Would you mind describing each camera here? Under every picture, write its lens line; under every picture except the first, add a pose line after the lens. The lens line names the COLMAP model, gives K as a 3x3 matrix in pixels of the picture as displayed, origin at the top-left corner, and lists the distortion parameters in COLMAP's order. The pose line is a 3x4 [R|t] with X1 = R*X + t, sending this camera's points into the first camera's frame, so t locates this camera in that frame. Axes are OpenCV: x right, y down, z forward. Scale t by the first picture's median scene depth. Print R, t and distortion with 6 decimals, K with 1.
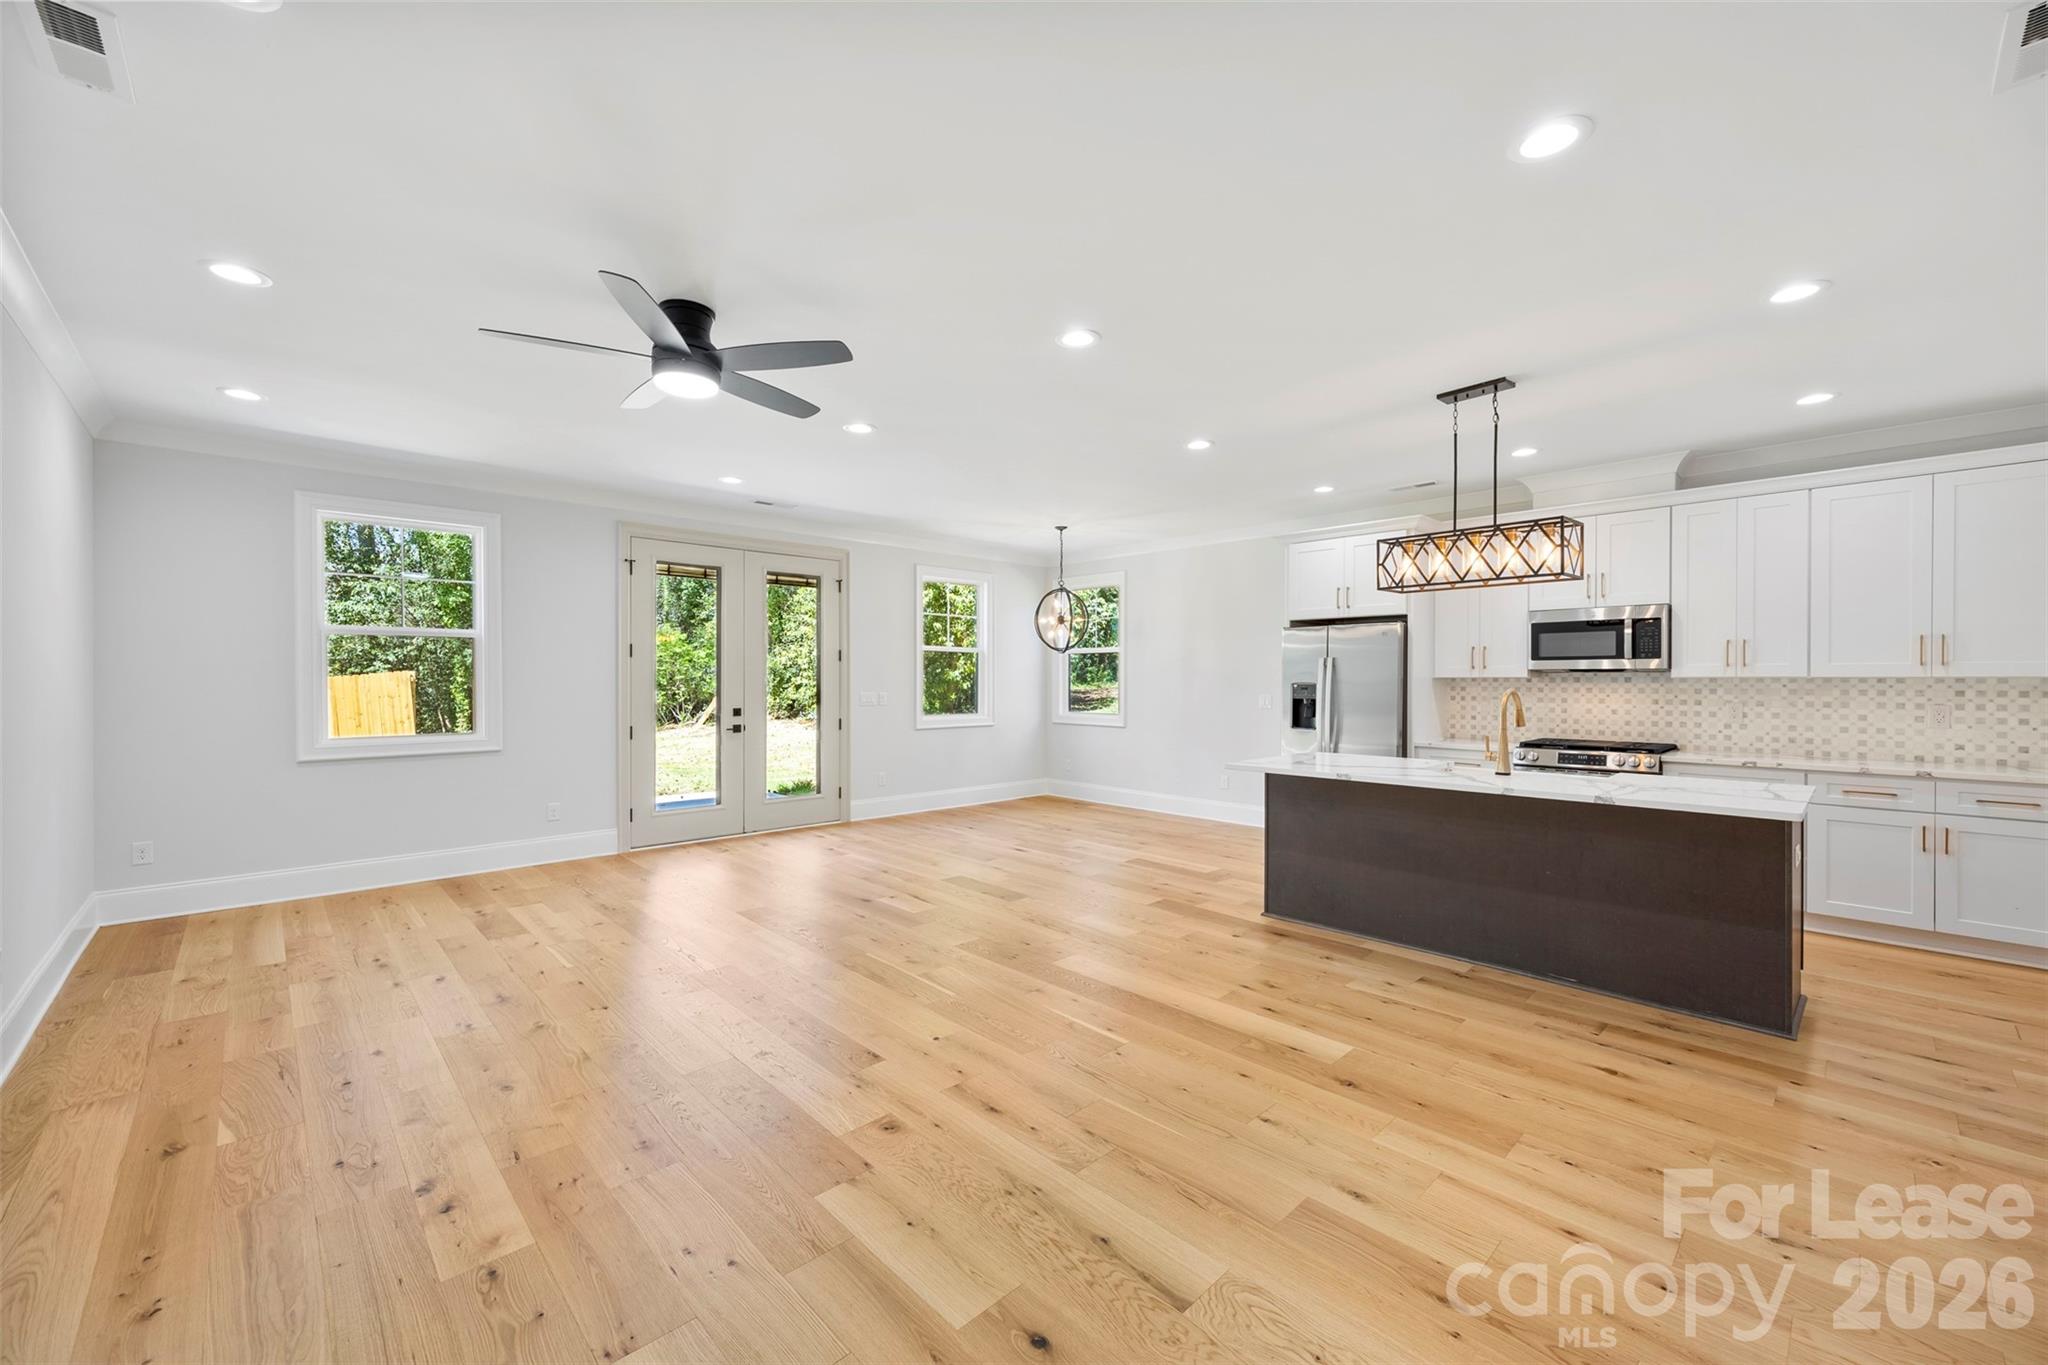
lens RADIAL K [[799.9, 0, 1016.8], [0, 799.9, 682.5], [0, 0, 1]] dist [0.000114, -0.000789]
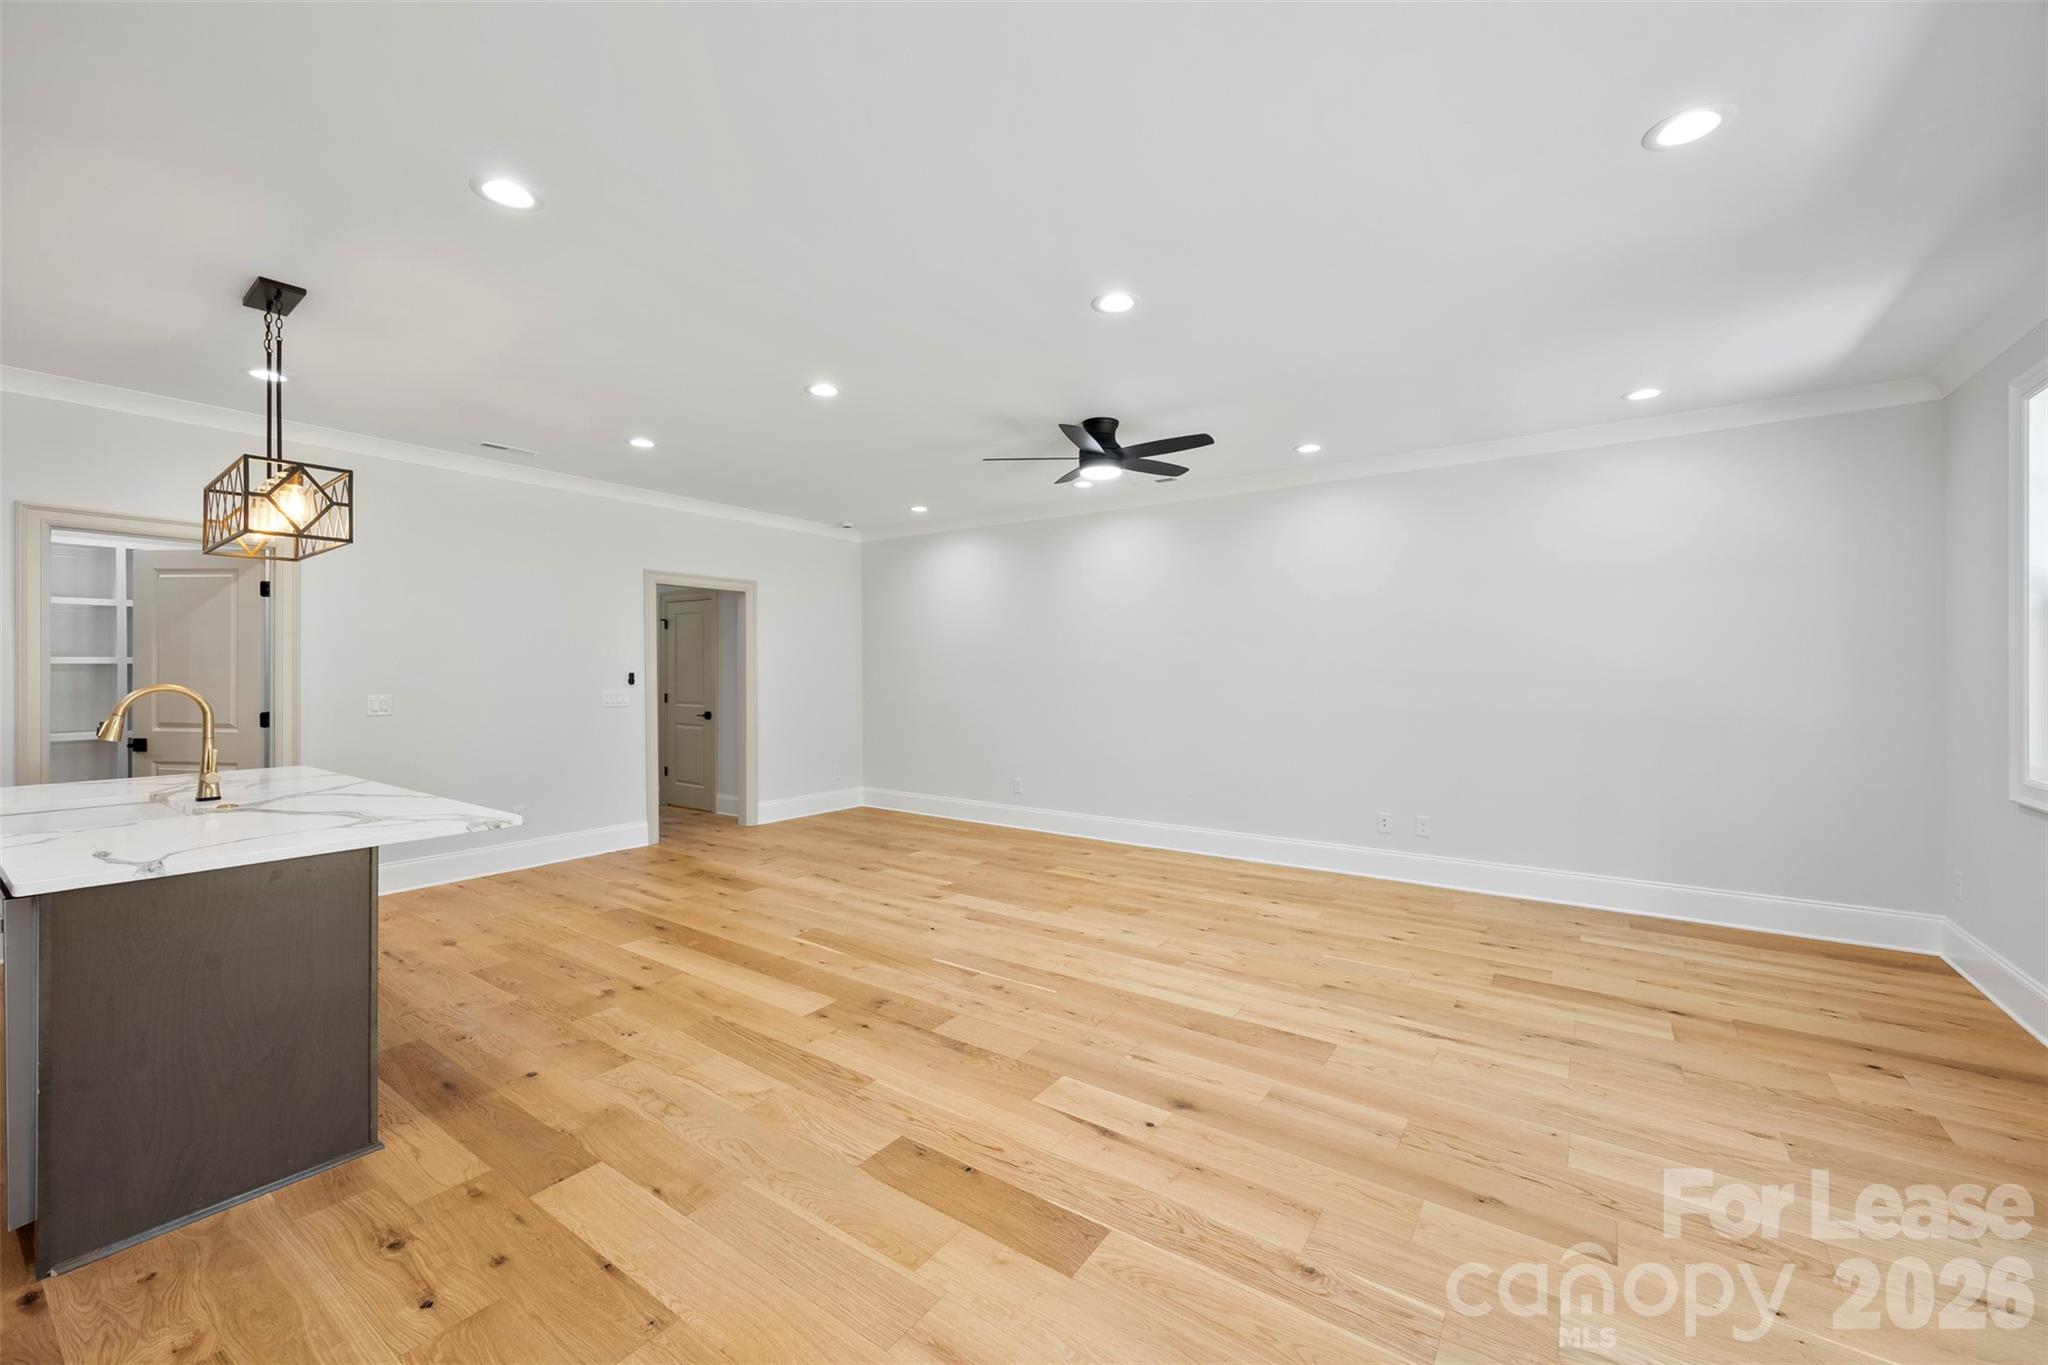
lens RADIAL K [[809.1, 0, 1021.2], [0, 809.1, 671.2], [0, 0, 1]] dist [0.005449, 0.000078]
pose [[-0.980140, -0.001504, -0.198302, 0.017199], [-0.002462, 0.999986, 0.004586, -0.007091], [0.198293, 0.004983, -0.980130, 1.432778]]
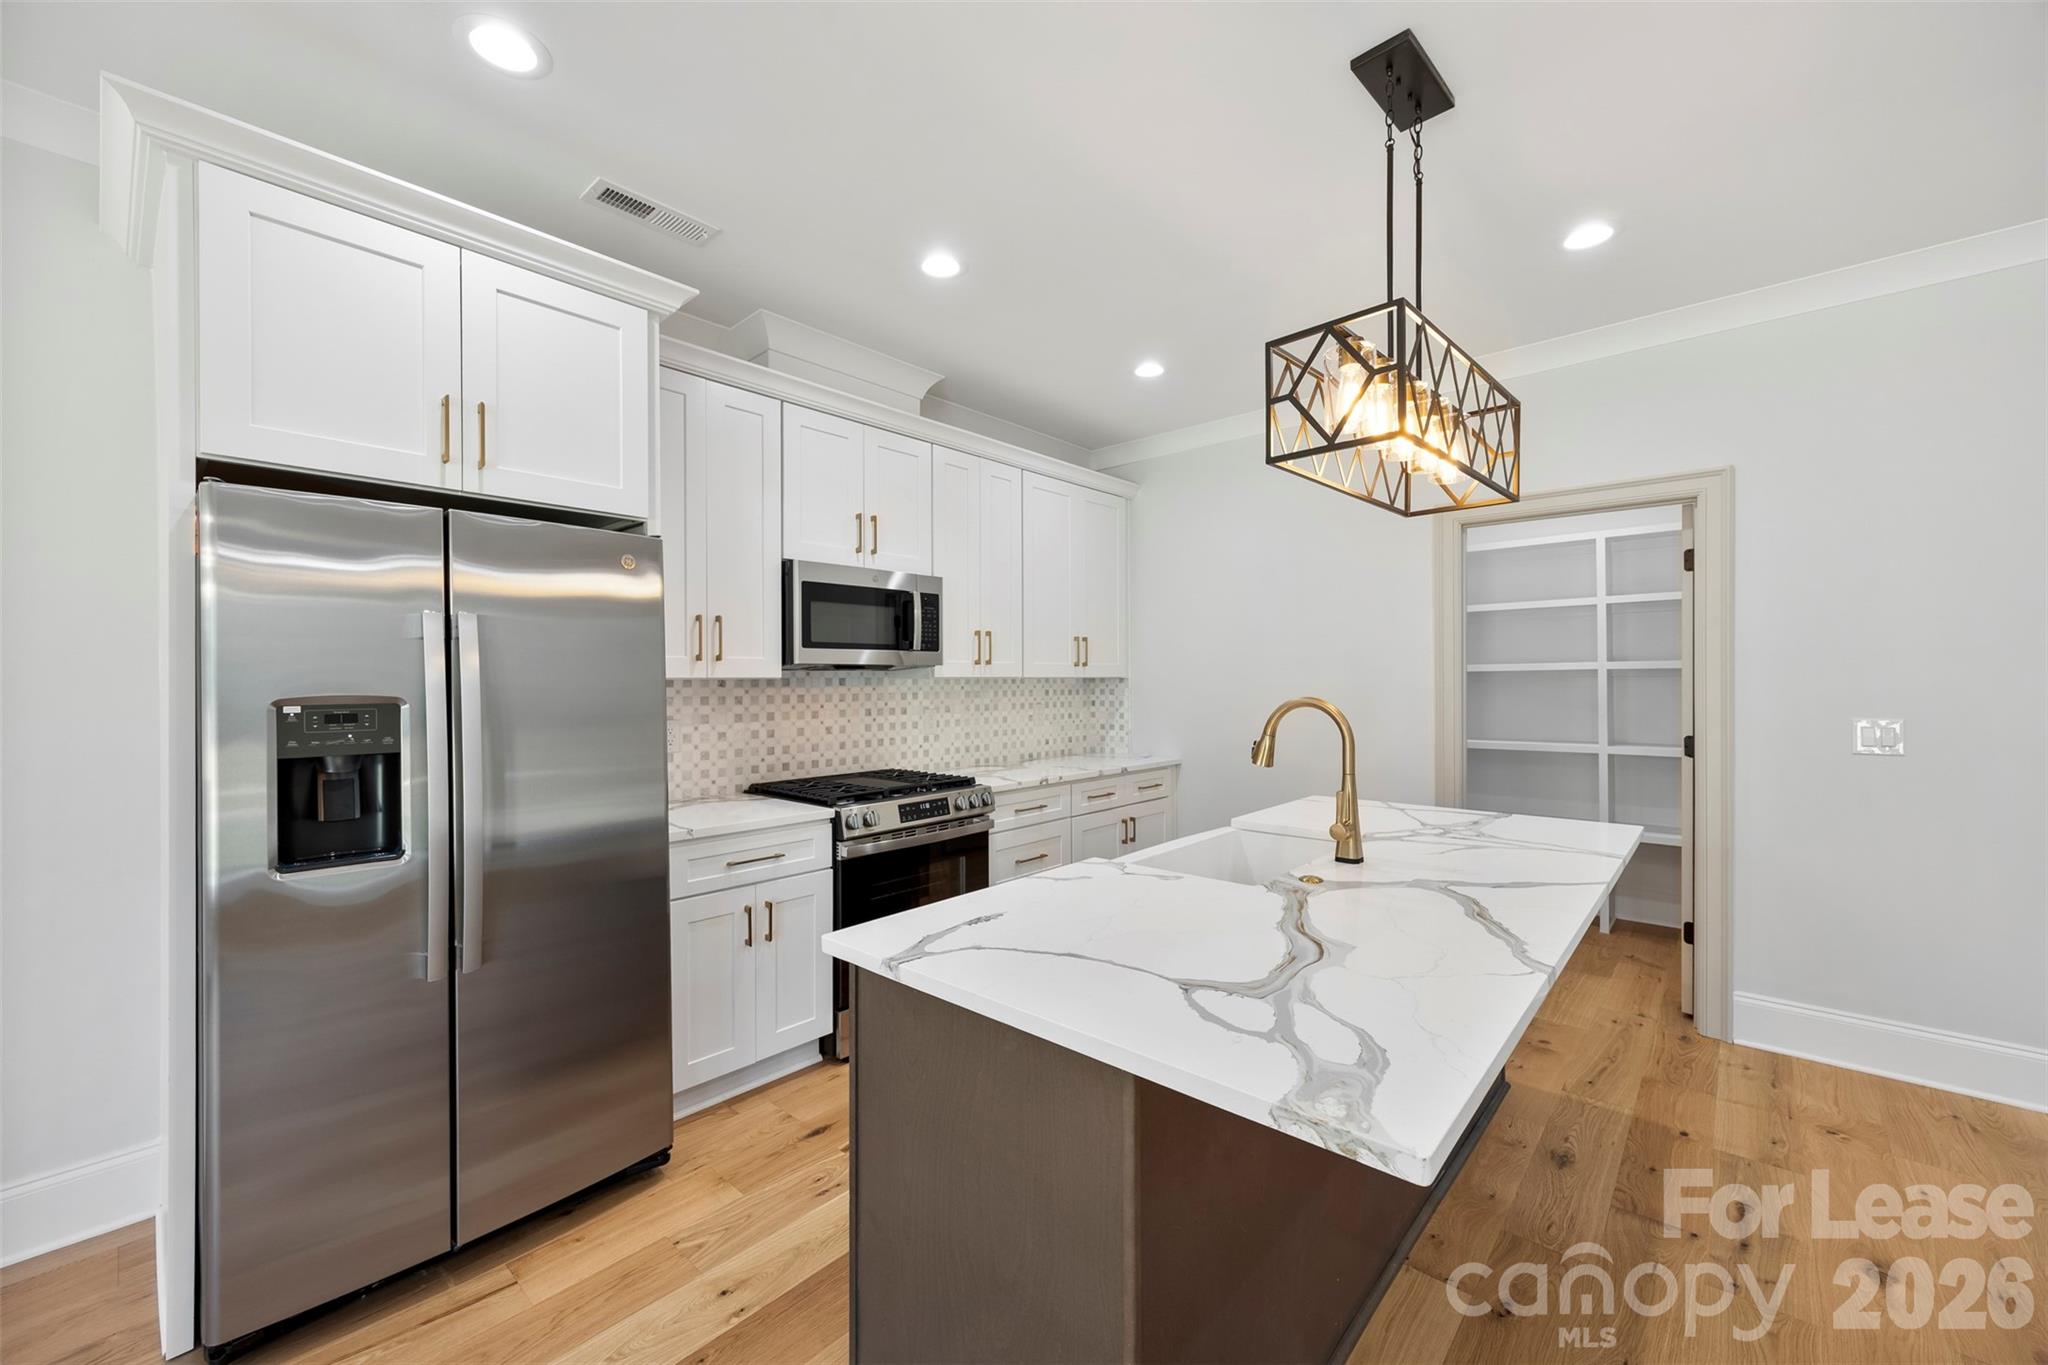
lens RADIAL K [[799.9, 0, 1016.8], [0, 799.9, 682.5], [0, 0, 1]] dist [0.000114, -0.000789]
pose [[-0.080258, -0.004432, 0.996764, 0.079899], [0.008828, 0.999948, 0.005157, -0.005182], [-0.996735, 0.009213, -0.080215, 0.956997]]
